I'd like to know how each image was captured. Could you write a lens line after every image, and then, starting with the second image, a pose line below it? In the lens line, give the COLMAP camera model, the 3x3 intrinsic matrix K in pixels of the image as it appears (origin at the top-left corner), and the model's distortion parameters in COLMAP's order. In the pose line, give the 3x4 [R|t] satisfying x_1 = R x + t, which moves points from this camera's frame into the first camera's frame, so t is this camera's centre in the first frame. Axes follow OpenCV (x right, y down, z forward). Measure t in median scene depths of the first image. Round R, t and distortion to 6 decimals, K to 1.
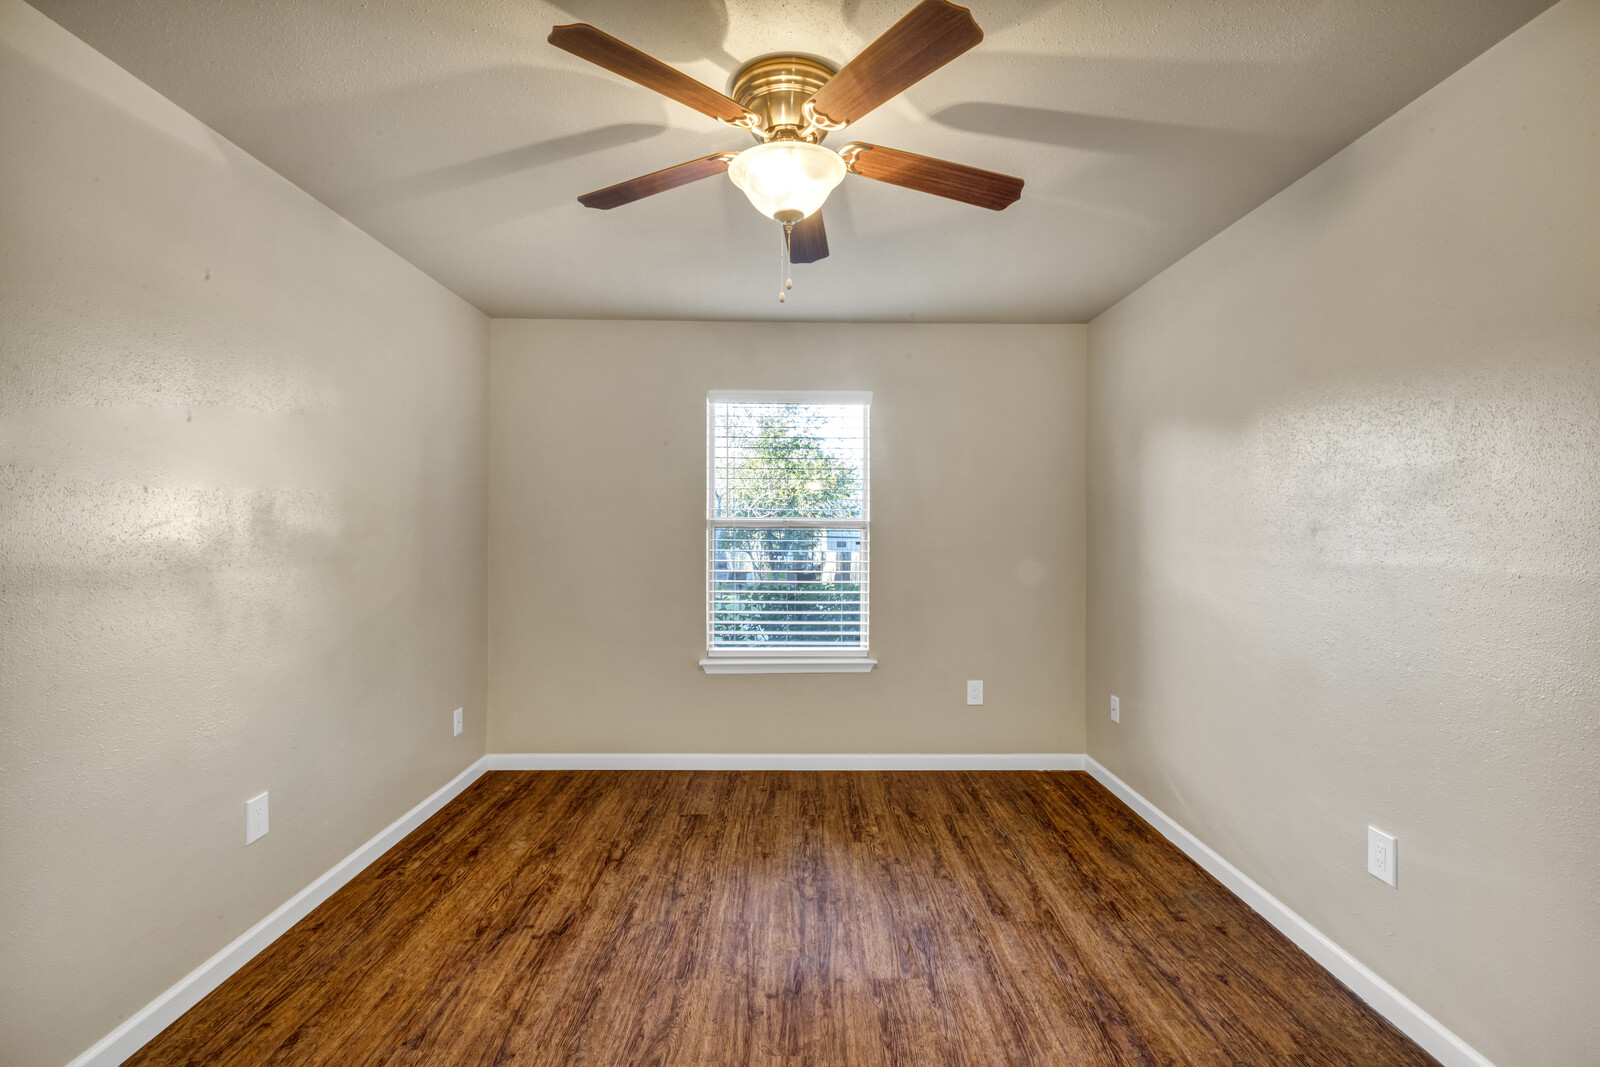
lens RADIAL K [[725.1, 0, 797.0], [0, 725.1, 524.2], [0, 0, 1]] dist [0.004861, -0.000657]
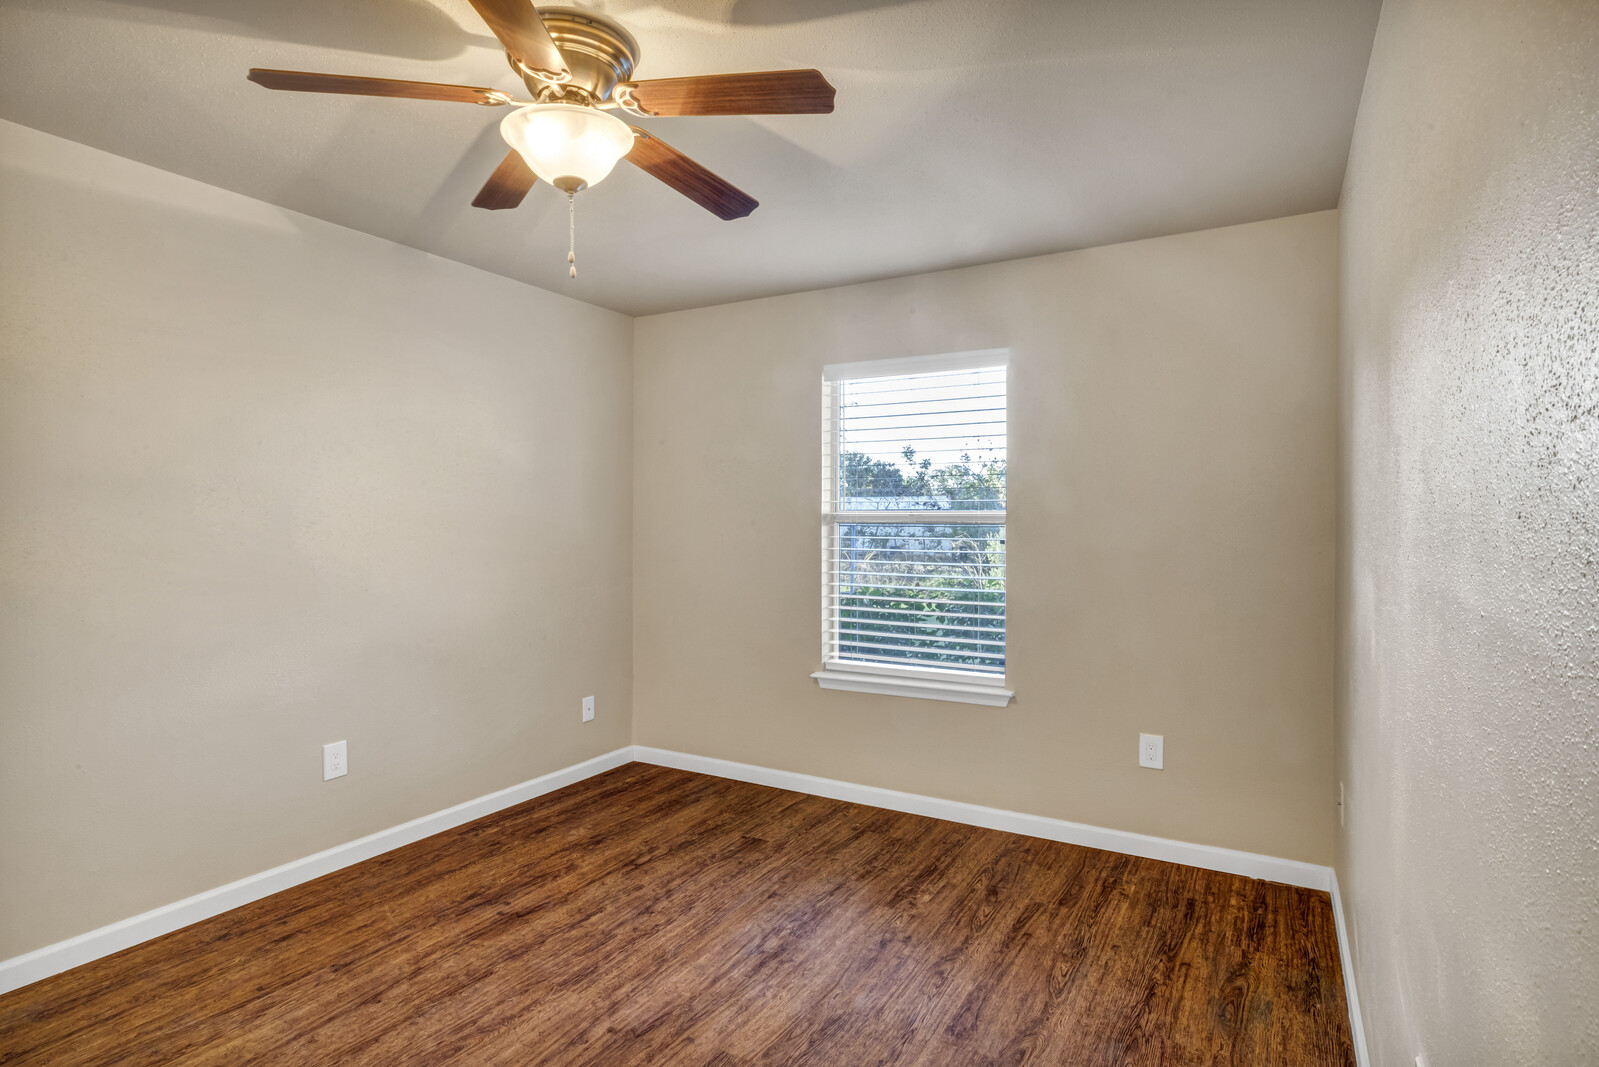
lens RADIAL K [[829.6, 0, 799.6], [0, 829.6, 530.7], [0, 0, 1]] dist [-0.002509, -0.000233]
pose [[0.859314, 0.002275, -0.511444, 0.469568], [0.005019, 0.999904, 0.012880, 0.000686], [0.511424, -0.013635, 0.859220, 0.148614]]
